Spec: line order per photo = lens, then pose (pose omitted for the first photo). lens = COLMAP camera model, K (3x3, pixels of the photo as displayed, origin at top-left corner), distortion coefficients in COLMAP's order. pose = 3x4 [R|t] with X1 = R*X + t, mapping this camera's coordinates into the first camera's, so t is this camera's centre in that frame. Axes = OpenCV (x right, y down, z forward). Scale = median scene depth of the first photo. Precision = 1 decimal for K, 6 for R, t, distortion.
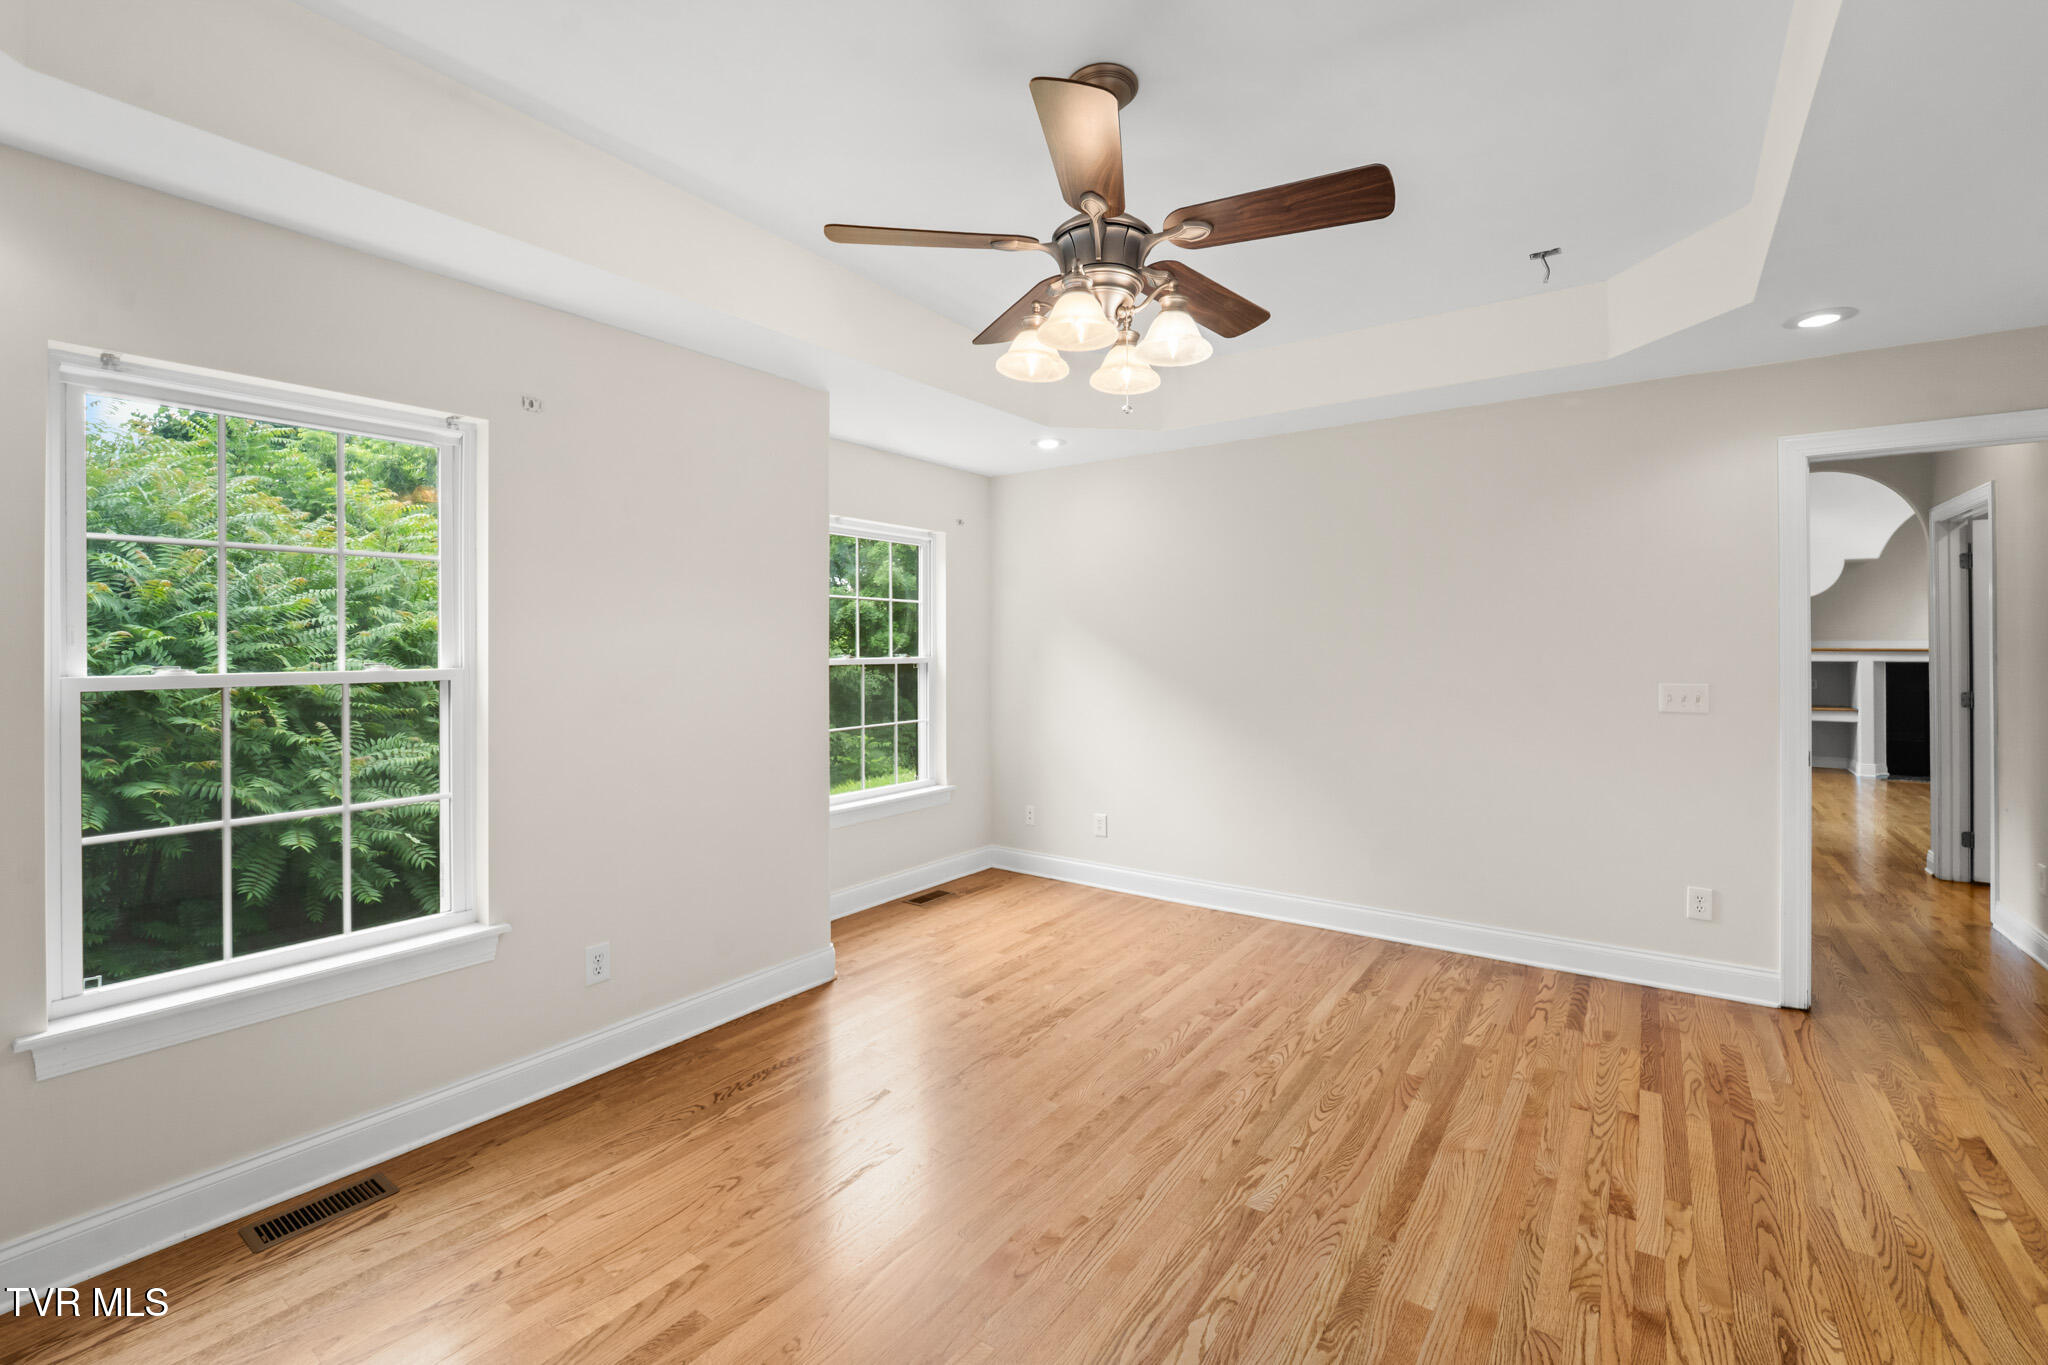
lens RADIAL K [[862.8, 0, 1024.5], [0, 862.8, 643.4], [0, 0, 1]] dist [-0.030483, -0.000090]
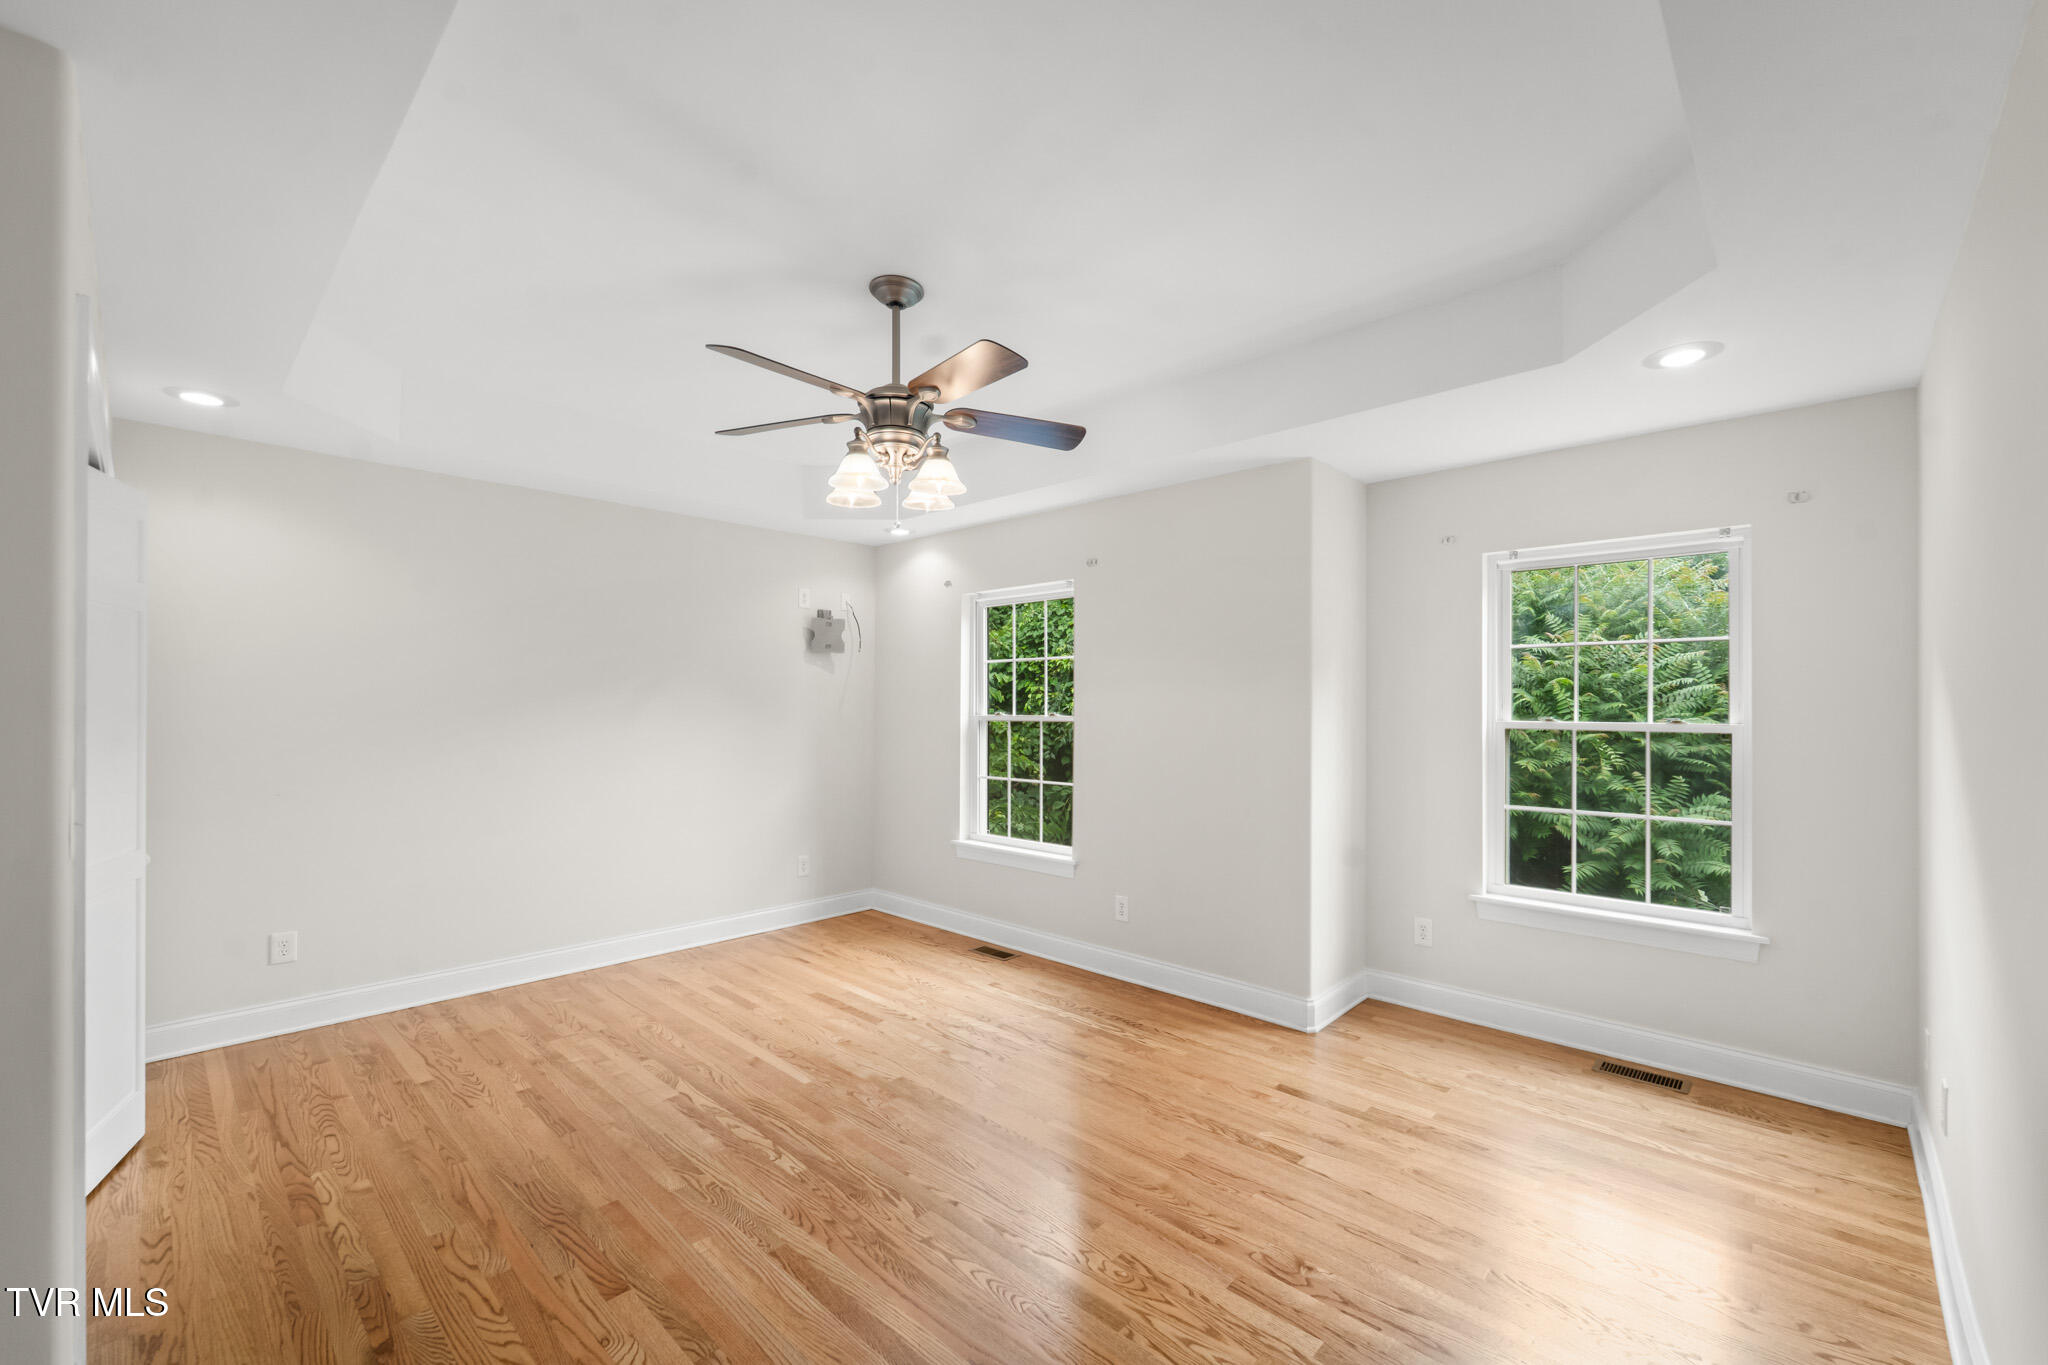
lens RADIAL K [[828.4, 0, 1033.7], [0, 828.4, 671.1], [0, 0, 1]] dist [-0.001206, -0.000250]
pose [[-0.117848, -0.028792, -0.992614, 1.109202], [0.002813, 0.999566, -0.029327, -0.011326], [0.993028, -0.006248, -0.117716, 1.098300]]
